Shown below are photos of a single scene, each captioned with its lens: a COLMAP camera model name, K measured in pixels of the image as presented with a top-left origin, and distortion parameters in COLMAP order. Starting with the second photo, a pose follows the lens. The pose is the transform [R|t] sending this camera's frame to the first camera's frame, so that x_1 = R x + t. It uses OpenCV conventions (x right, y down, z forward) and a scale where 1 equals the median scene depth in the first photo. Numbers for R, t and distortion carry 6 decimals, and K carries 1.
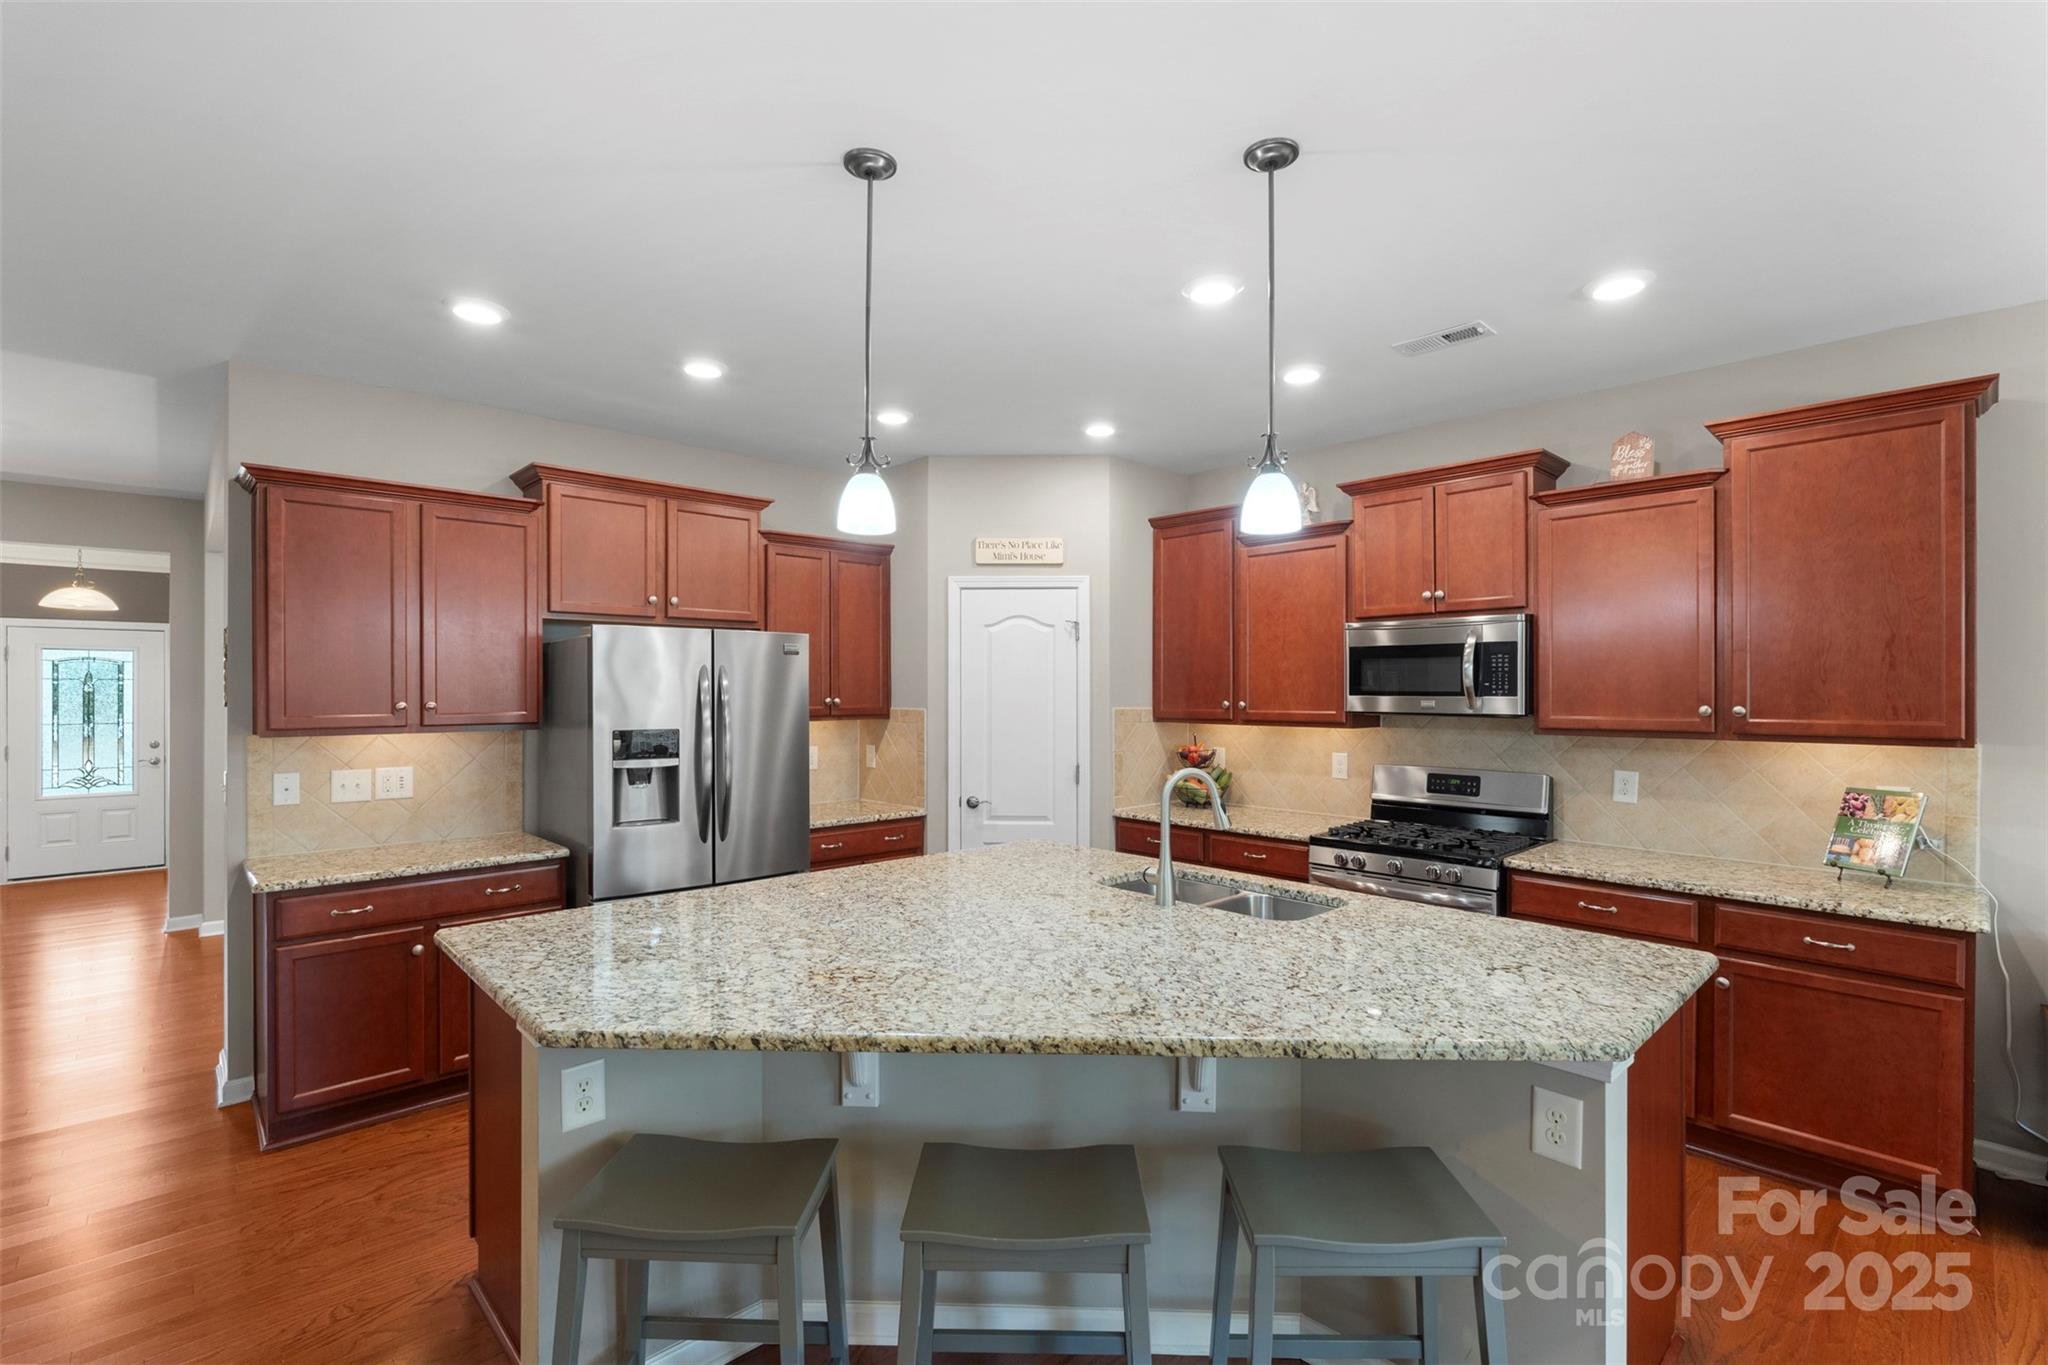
lens RADIAL K [[905.2, 0, 1031.7], [0, 905.2, 686.0], [0, 0, 1]] dist [0.000874, -0.000402]
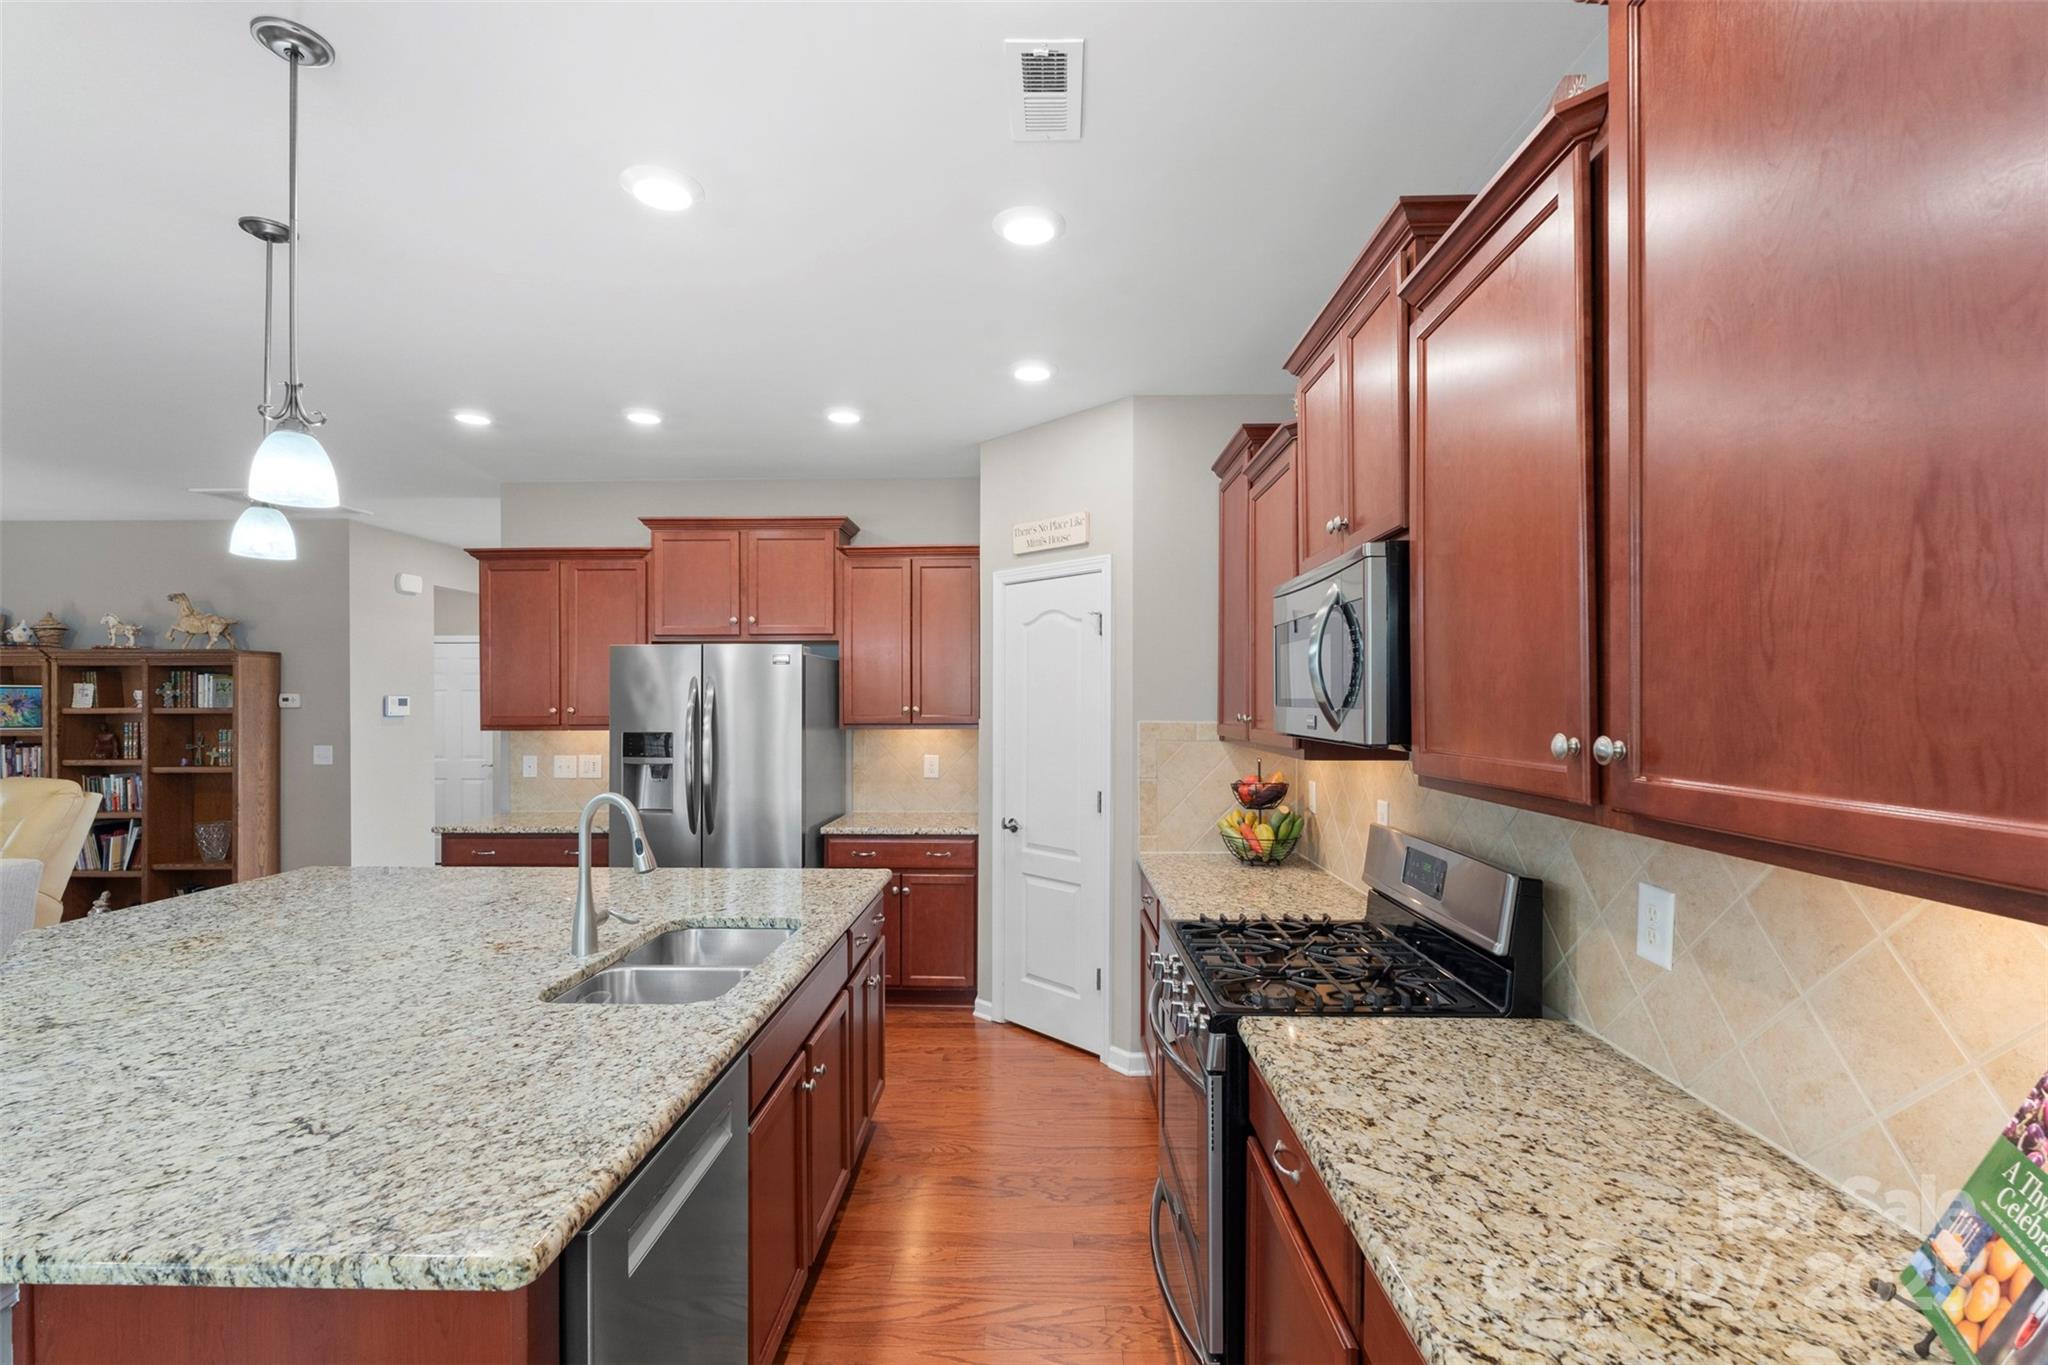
lens RADIAL K [[905.2, 0, 1031.9], [0, 905.2, 697.4], [0, 0, 1]] dist [0.000874, -0.000402]
pose [[0.711548, -0.003193, -0.702630, 0.727887], [0.004443, 0.999990, -0.000046, 0.005161], [0.702623, -0.003089, 0.711556, 0.491199]]
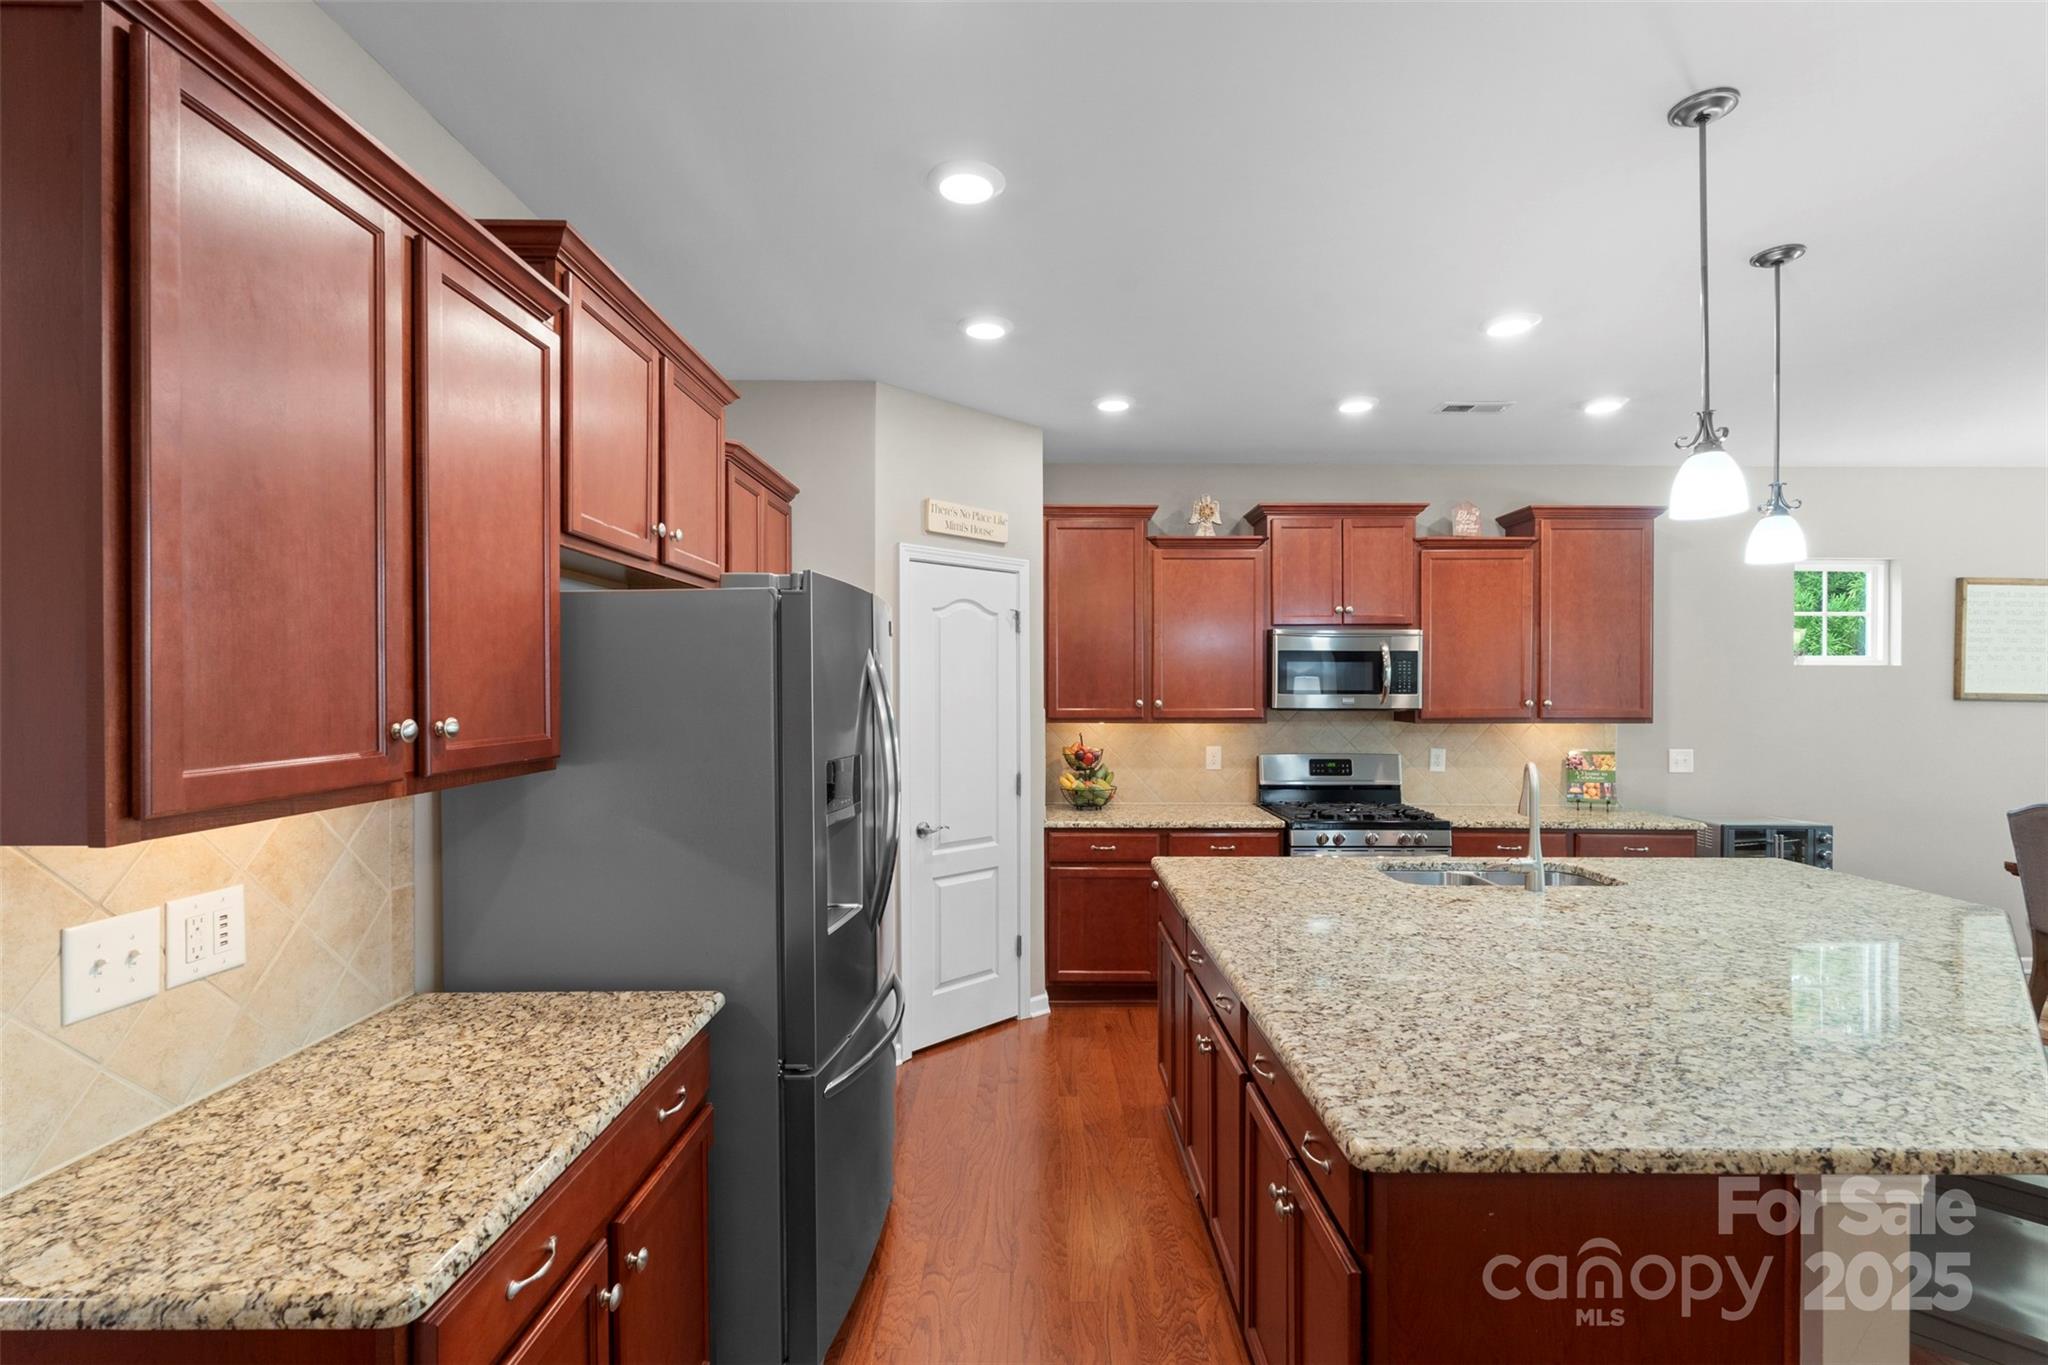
lens RADIAL K [[905.2, 0, 1031.8], [0, 905.2, 686.8], [0, 0, 1]] dist [0.000874, -0.000402]
pose [[0.694080, 0.001713, 0.719896, -0.731238], [-0.004598, 0.999987, 0.002053, 0.000931], [-0.719883, -0.004735, 0.694079, 0.483601]]
